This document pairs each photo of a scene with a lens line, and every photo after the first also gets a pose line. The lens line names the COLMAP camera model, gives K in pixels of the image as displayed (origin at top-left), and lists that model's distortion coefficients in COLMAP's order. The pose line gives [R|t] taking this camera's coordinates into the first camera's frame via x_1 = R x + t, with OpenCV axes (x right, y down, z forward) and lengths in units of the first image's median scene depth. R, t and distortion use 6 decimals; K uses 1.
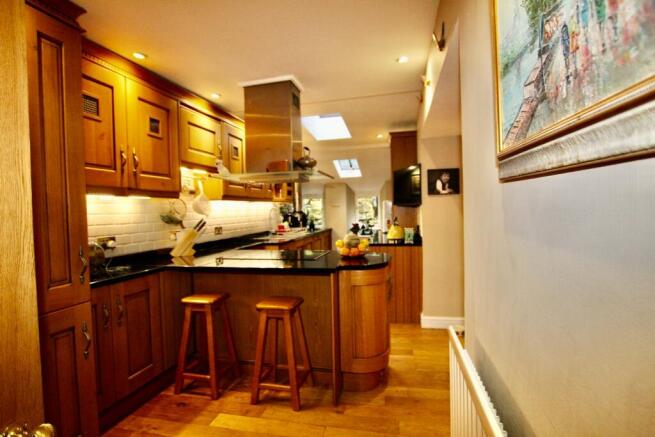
lens RADIAL K [[299.0, 0, 332.2], [0, 299.0, 216.4], [0, 0, 1]] dist [-0.022091, 0.000650]
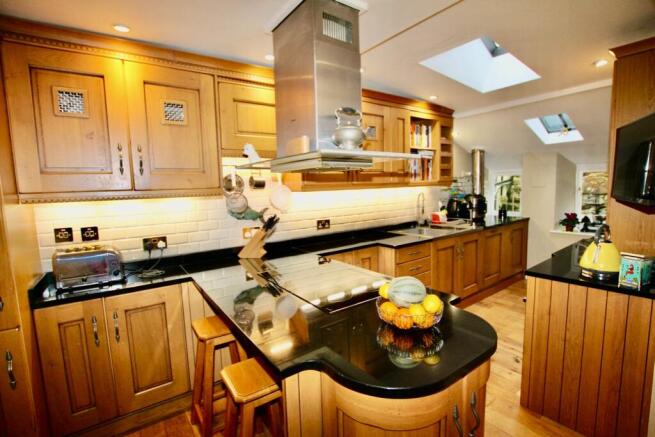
lens RADIAL K [[299.0, 0, 327.7], [0, 299.0, 217.0], [0, 0, 1]] dist [-0.022091, 0.000650]
pose [[0.767279, 0.055800, -0.638881, 0.185366], [-0.000462, 0.996255, 0.086459, -0.051149], [0.641313, -0.066043, 0.764432, 0.390355]]
